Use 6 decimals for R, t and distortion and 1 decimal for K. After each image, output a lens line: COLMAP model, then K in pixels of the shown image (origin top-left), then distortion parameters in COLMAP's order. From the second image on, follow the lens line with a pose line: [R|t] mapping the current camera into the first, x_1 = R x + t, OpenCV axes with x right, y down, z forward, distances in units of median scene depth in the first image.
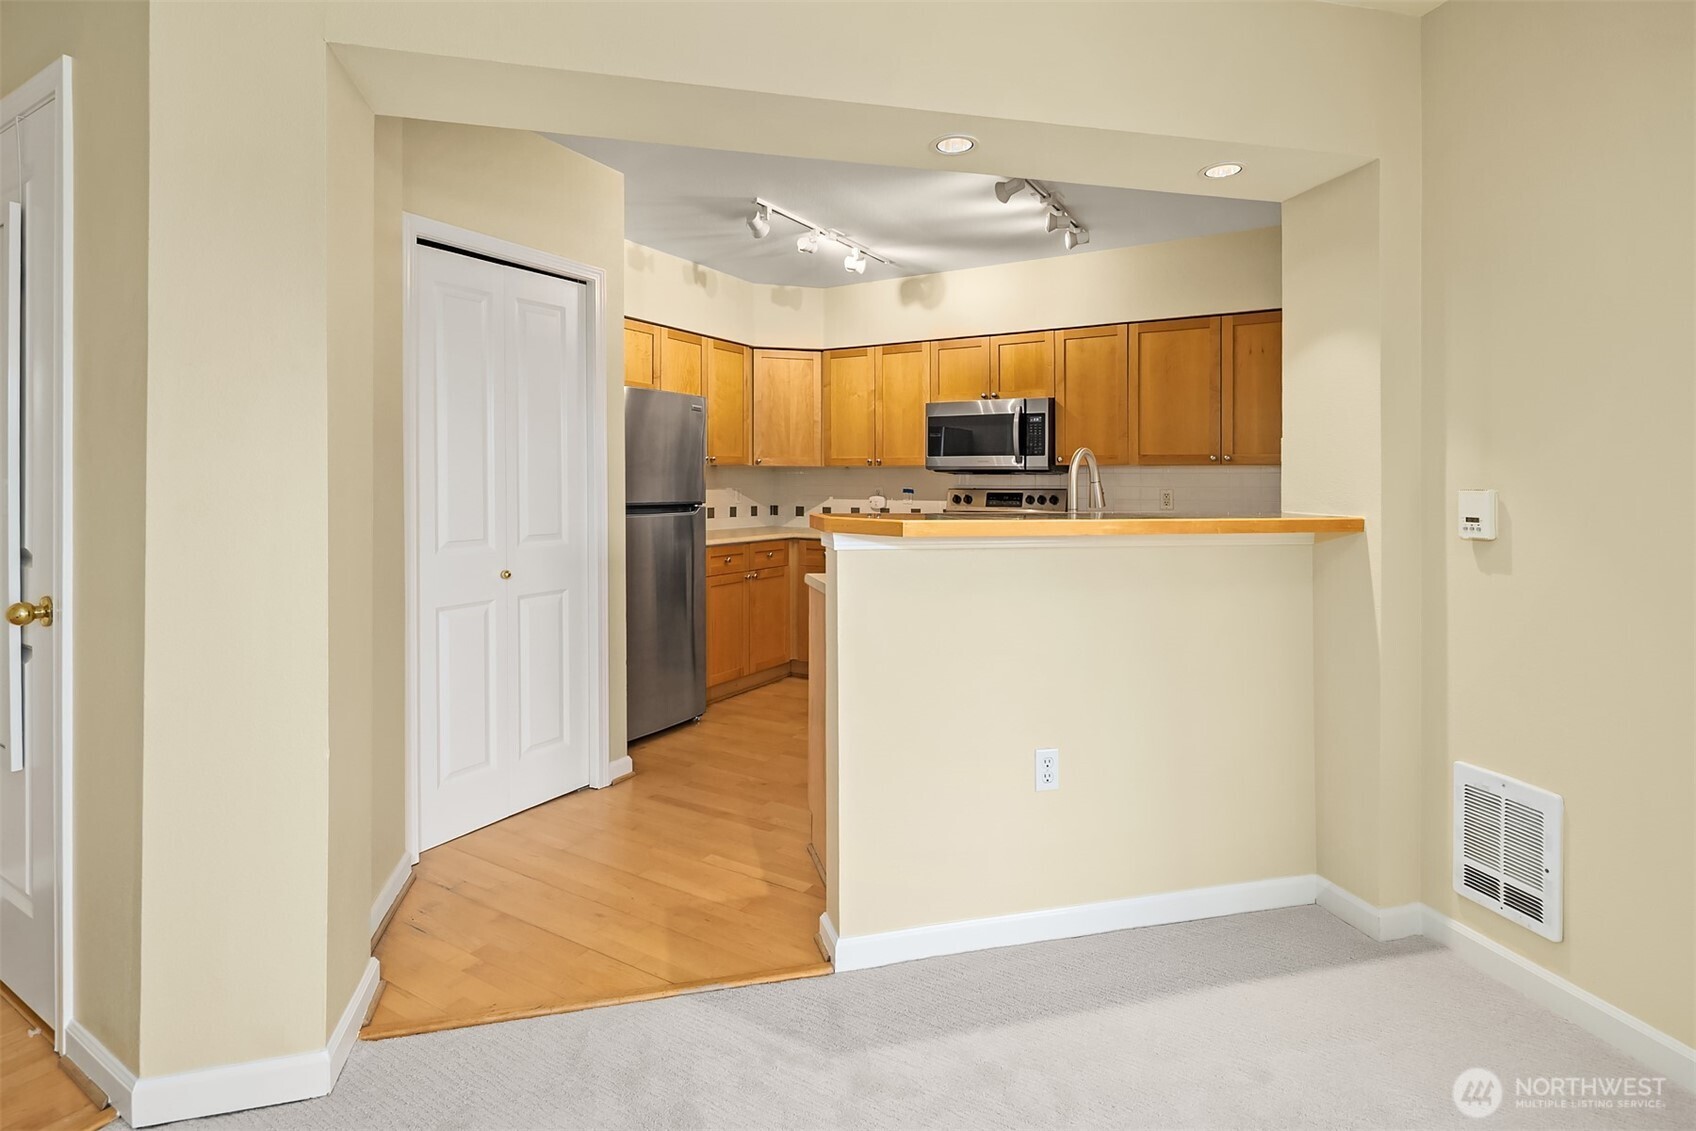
lens RADIAL K [[820.9, 0, 824.5], [0, 820.9, 467.8], [0, 0, 1]] dist [-0.020023, 0.000438]
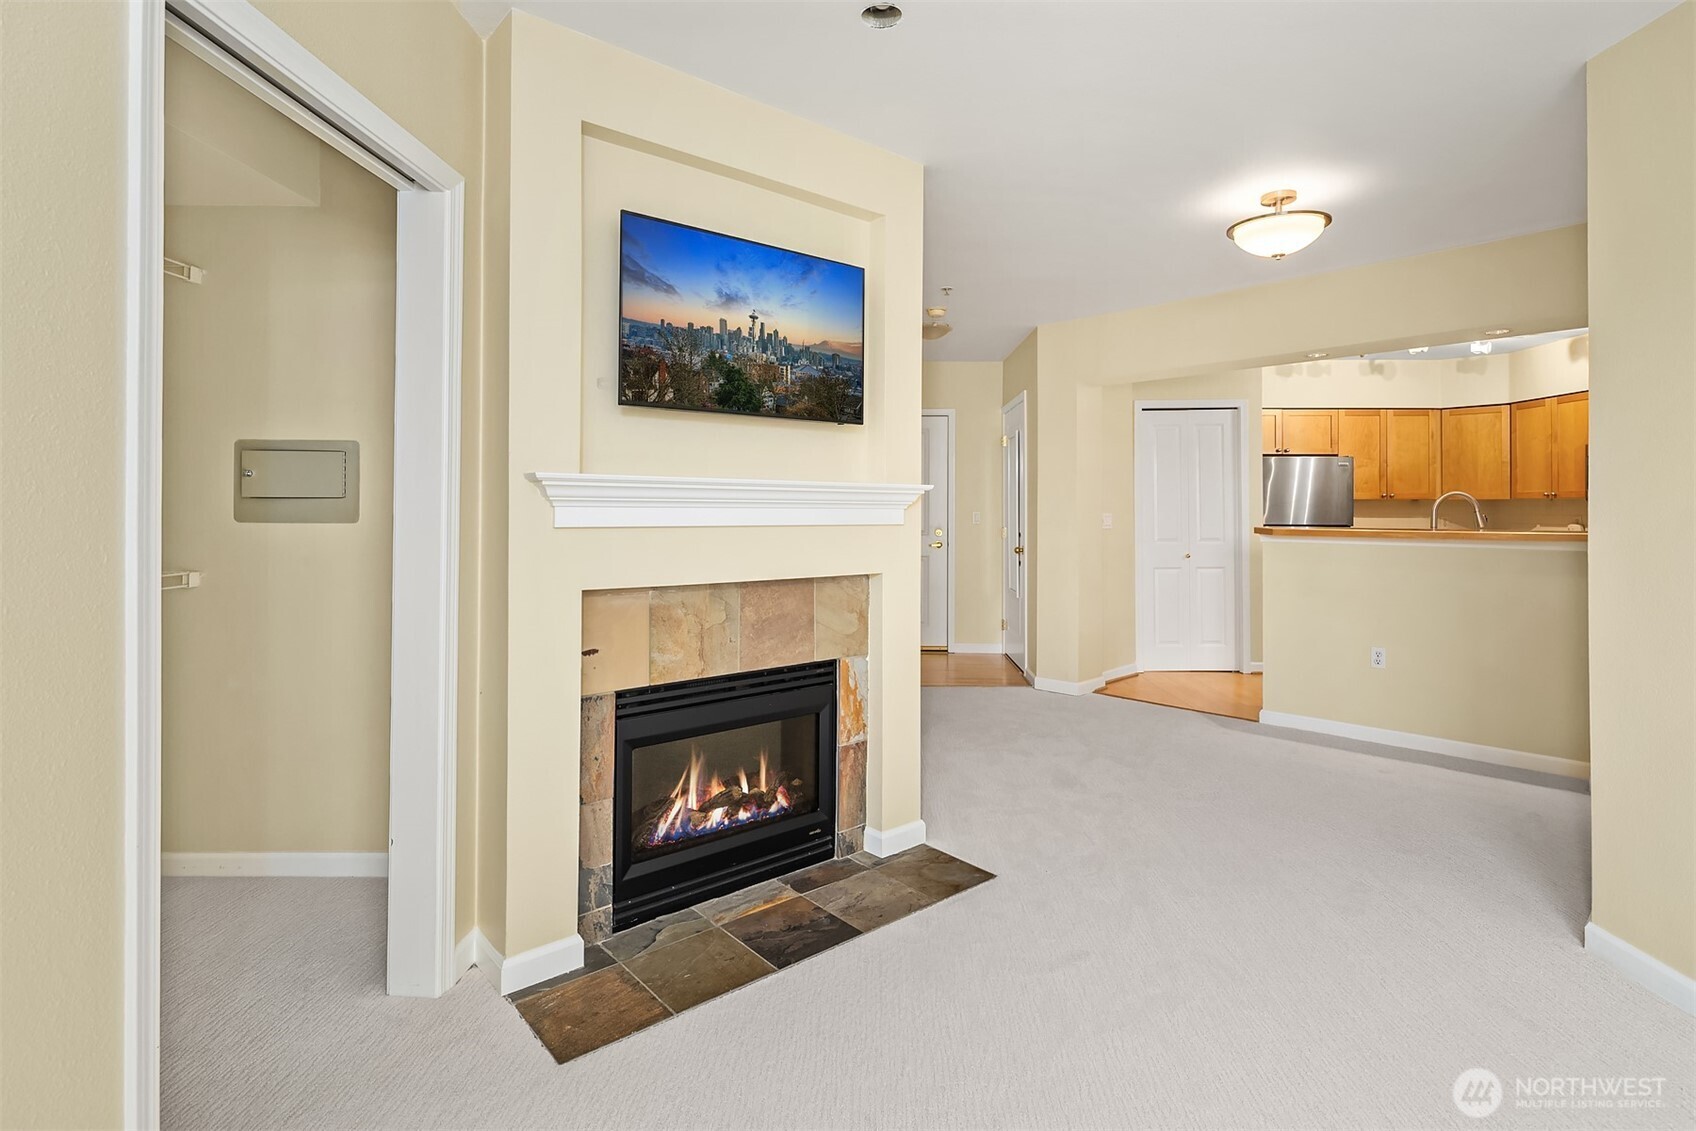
lens RADIAL K [[820.9, 0, 845.2], [0, 820.9, 574.4], [0, 0, 1]] dist [-0.020023, 0.000438]
pose [[0.487345, 0.064590, -0.870818, 0.662842], [0.018244, 0.996290, 0.084106, -0.010666], [0.873019, -0.056876, 0.484358, -0.526219]]
